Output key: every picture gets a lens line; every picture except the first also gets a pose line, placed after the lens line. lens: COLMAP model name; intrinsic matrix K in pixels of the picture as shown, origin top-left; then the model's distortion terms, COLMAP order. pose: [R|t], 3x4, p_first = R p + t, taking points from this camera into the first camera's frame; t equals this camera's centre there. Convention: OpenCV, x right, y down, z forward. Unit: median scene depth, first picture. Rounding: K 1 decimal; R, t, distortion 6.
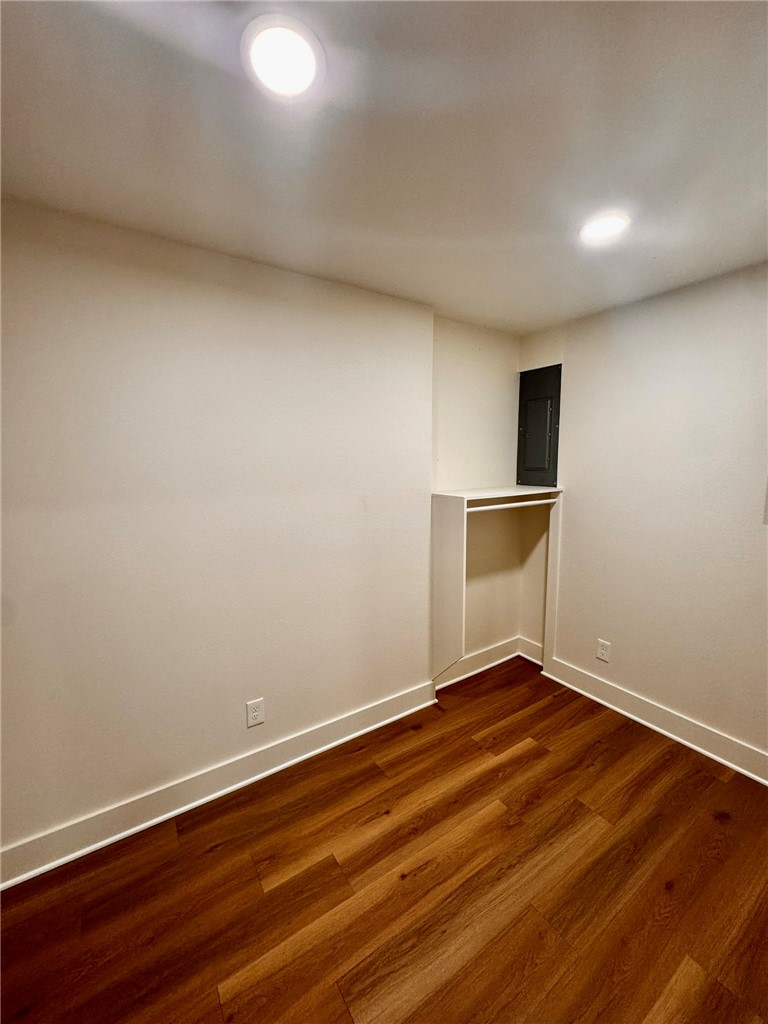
lens RADIAL K [[409.6, 0, 384.0], [0, 409.6, 512.0], [0, 0, 1]] dist [-0.002198, -0.000335]
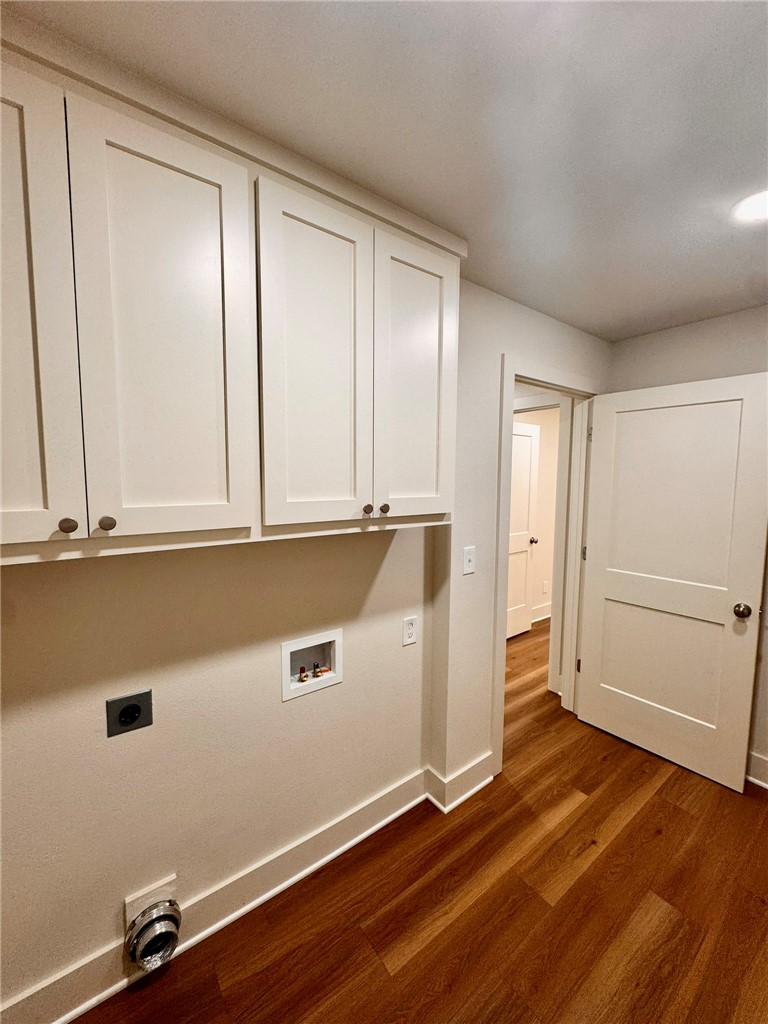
lens RADIAL K [[409.6, 0, 384.0], [0, 409.6, 512.0], [0, 0, 1]] dist [-0.002198, -0.000335]
pose [[-0.998534, 0.012129, -0.052746, 0.811681], [0.000506, 0.976614, 0.214999, -0.244460], [0.054120, 0.214658, -0.975189, 1.756386]]
